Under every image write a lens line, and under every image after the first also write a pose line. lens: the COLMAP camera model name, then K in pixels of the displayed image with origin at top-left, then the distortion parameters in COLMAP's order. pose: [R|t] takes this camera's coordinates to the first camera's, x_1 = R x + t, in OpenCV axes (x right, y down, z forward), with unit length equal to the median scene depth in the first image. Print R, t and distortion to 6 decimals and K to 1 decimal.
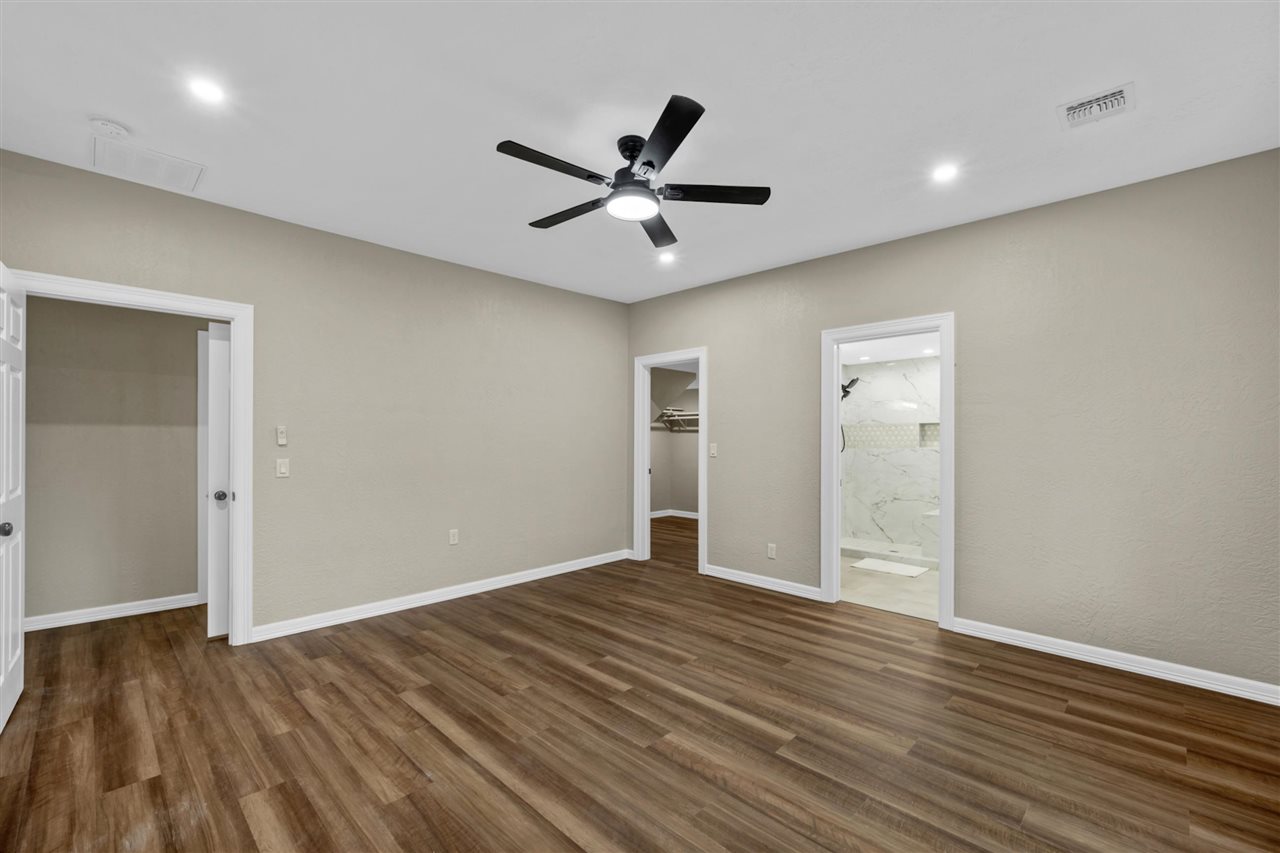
lens RADIAL K [[531.6, 0, 643.5], [0, 531.6, 435.8], [0, 0, 1]] dist [-0.001403, -0.000059]
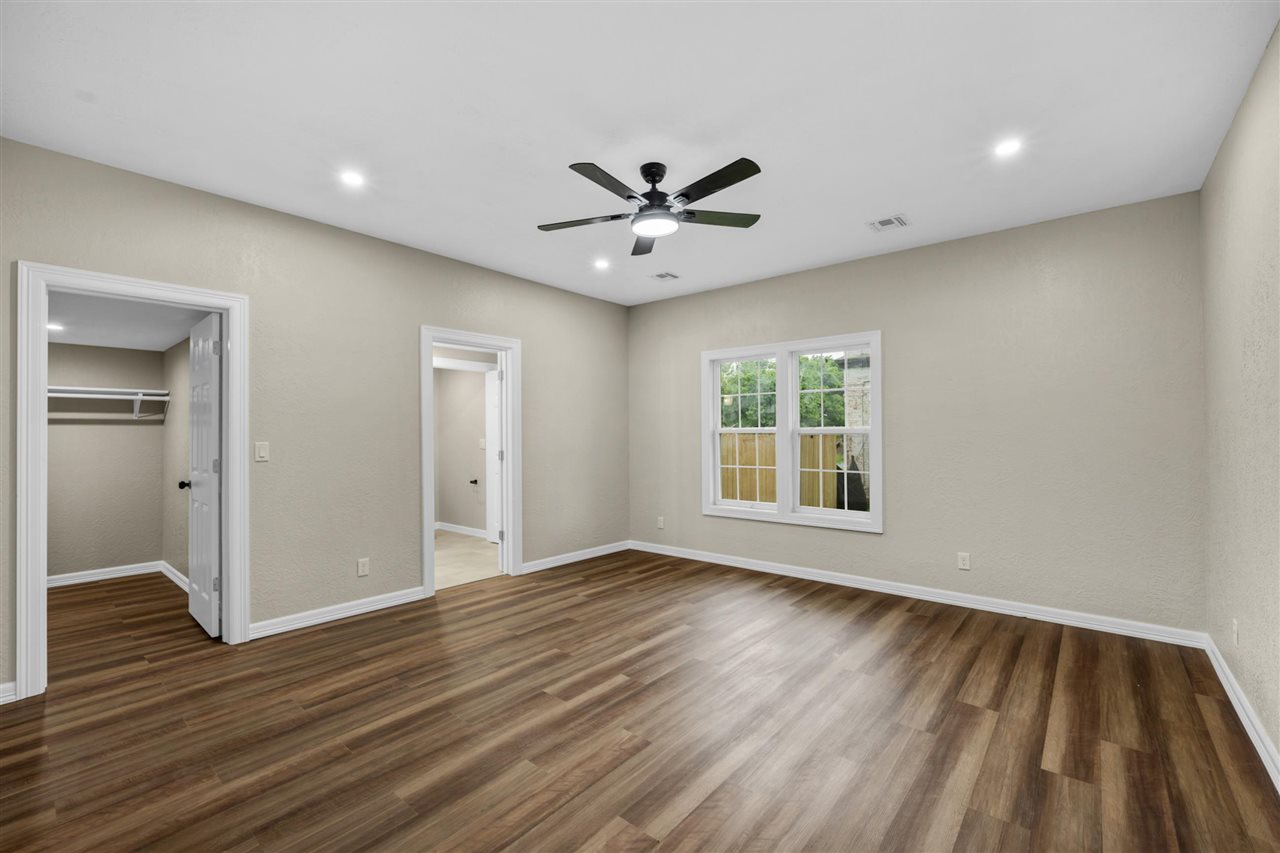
lens RADIAL K [[531.6, 0, 643.5], [0, 531.6, 435.8], [0, 0, 1]] dist [-0.001403, -0.000059]
pose [[-0.056611, -0.005655, 0.998380, -0.840487], [0.001061, 0.999983, 0.005725, 0.006454], [-0.998396, 0.001383, -0.056604, 0.818863]]
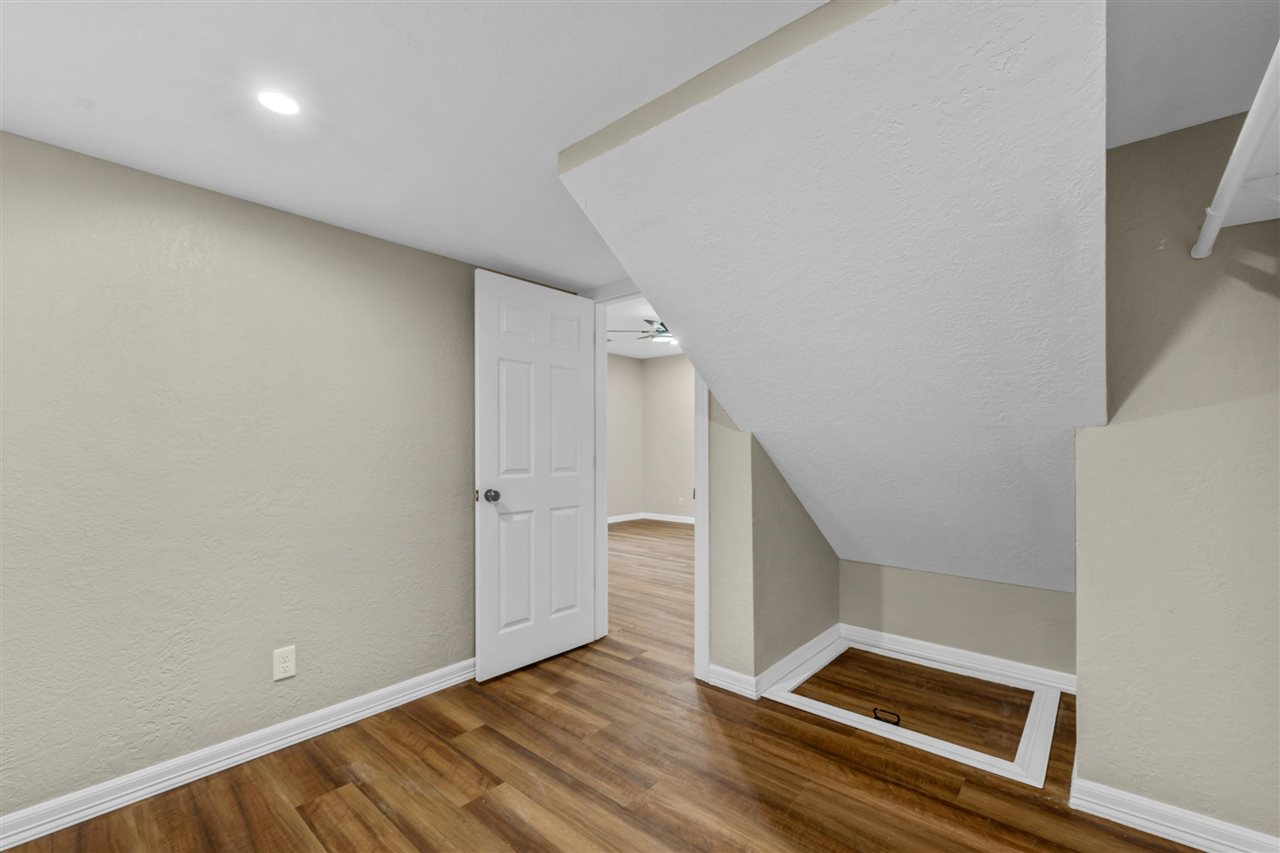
lens RADIAL K [[531.6, 0, 643.5], [0, 531.6, 435.8], [0, 0, 1]] dist [-0.001403, -0.000059]
pose [[-0.999577, -0.004853, -0.028689, 0.108374], [-0.004354, 0.999839, -0.017409, 0.017201], [0.028769, -0.017276, -0.999437, 2.536448]]
